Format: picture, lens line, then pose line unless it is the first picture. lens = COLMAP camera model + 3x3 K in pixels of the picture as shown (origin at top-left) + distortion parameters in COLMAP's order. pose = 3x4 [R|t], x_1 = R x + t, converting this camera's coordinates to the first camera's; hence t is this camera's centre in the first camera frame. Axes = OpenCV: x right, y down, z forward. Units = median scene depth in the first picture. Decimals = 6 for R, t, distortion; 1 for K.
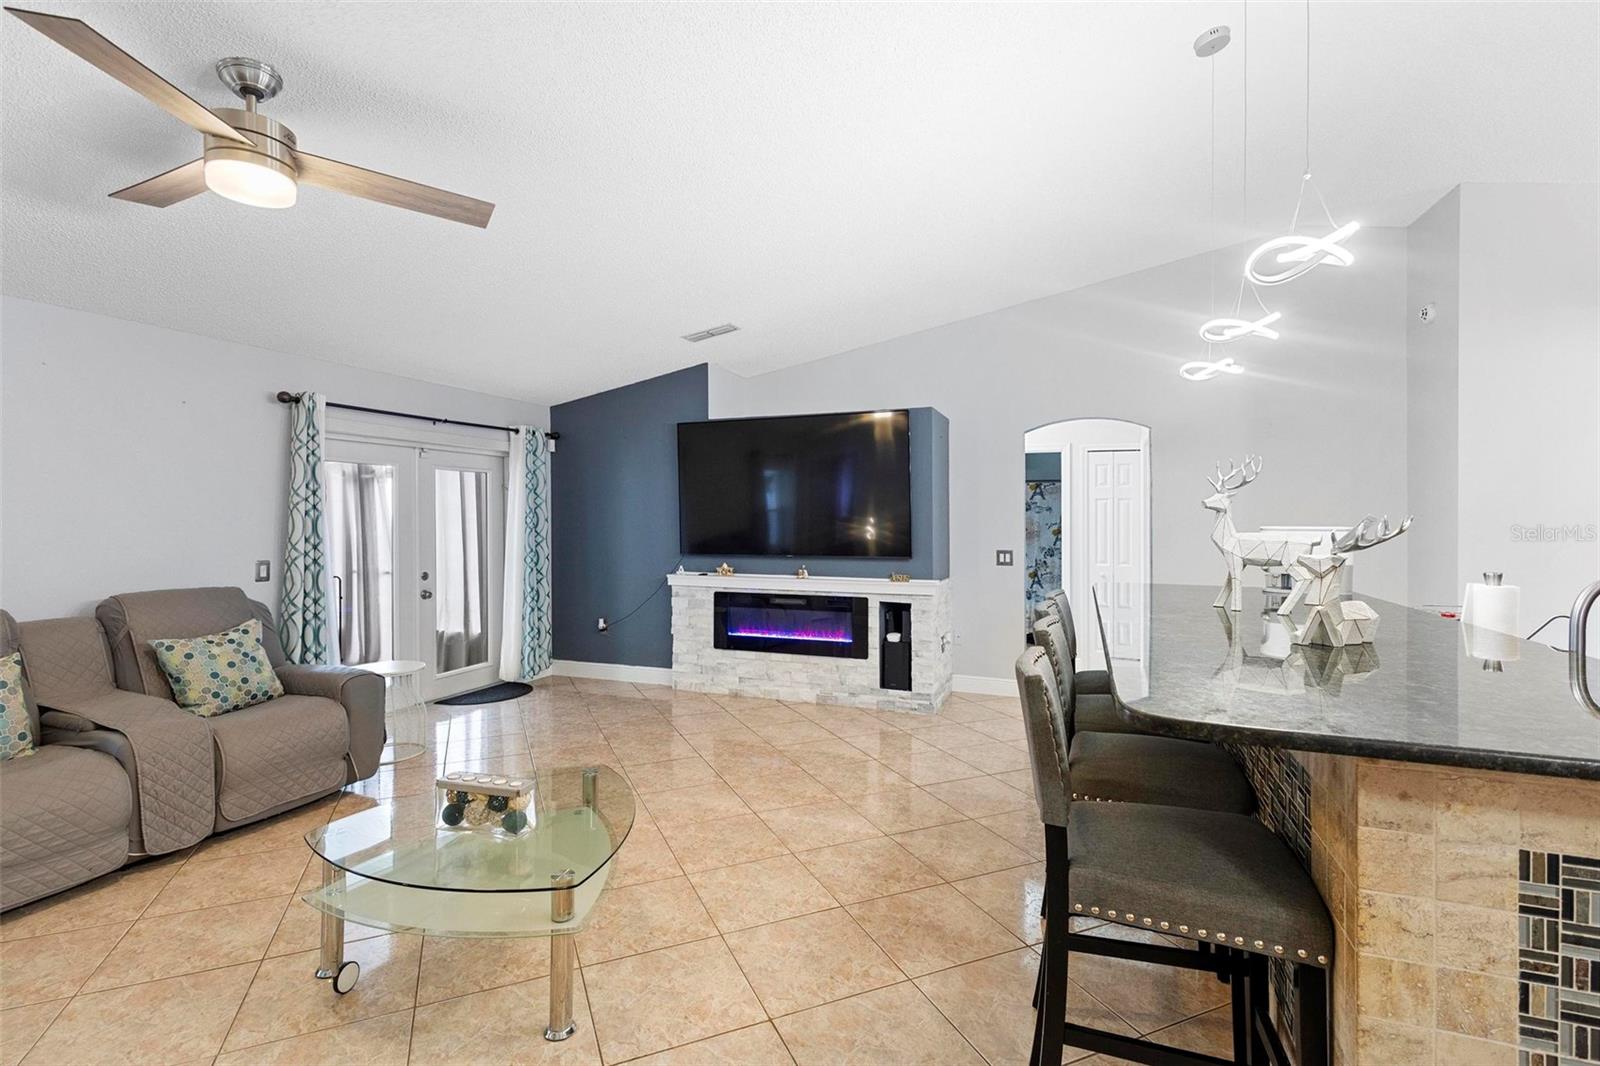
lens RADIAL K [[750.2, 0, 763.2], [0, 750.2, 525.4], [0, 0, 1]] dist [0.016735, -0.005319]
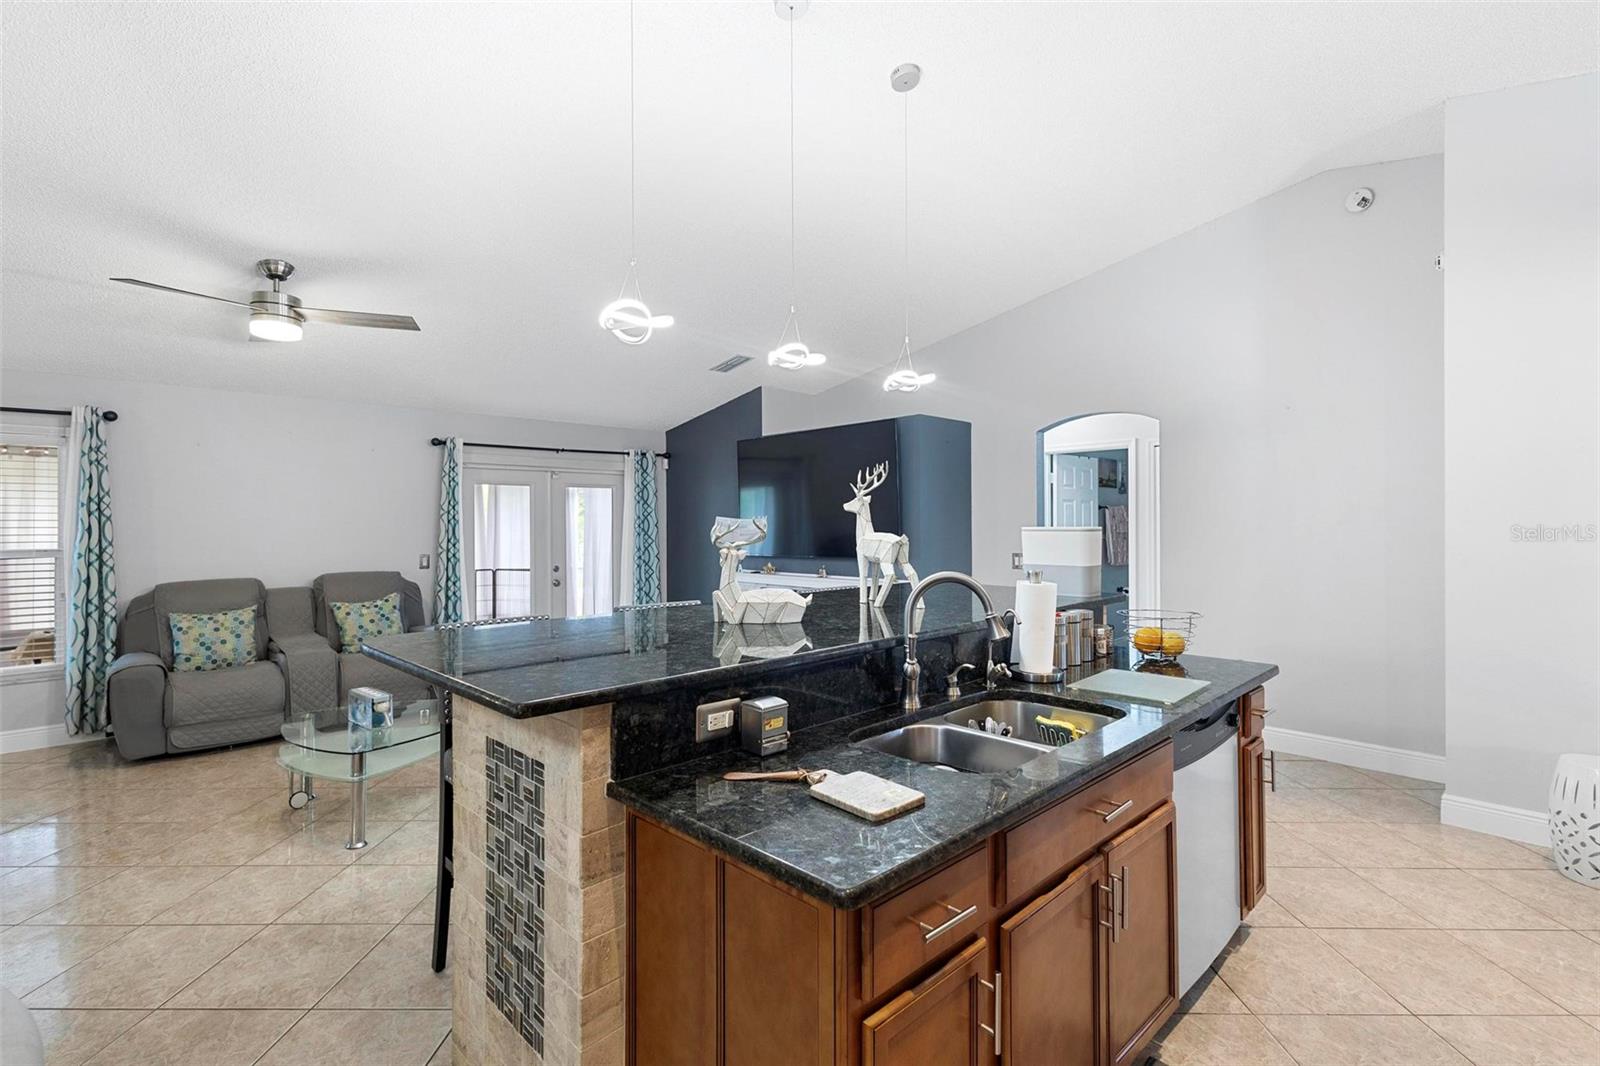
lens RADIAL K [[750.2, 0, 755.3], [0, 750.2, 521.8], [0, 0, 1]] dist [0.016735, -0.005319]
pose [[0.905255, -0.008590, -0.424782, 0.531548], [0.003442, 0.999911, -0.012885, 0.004644], [0.424855, 0.010202, 0.905204, -0.043513]]
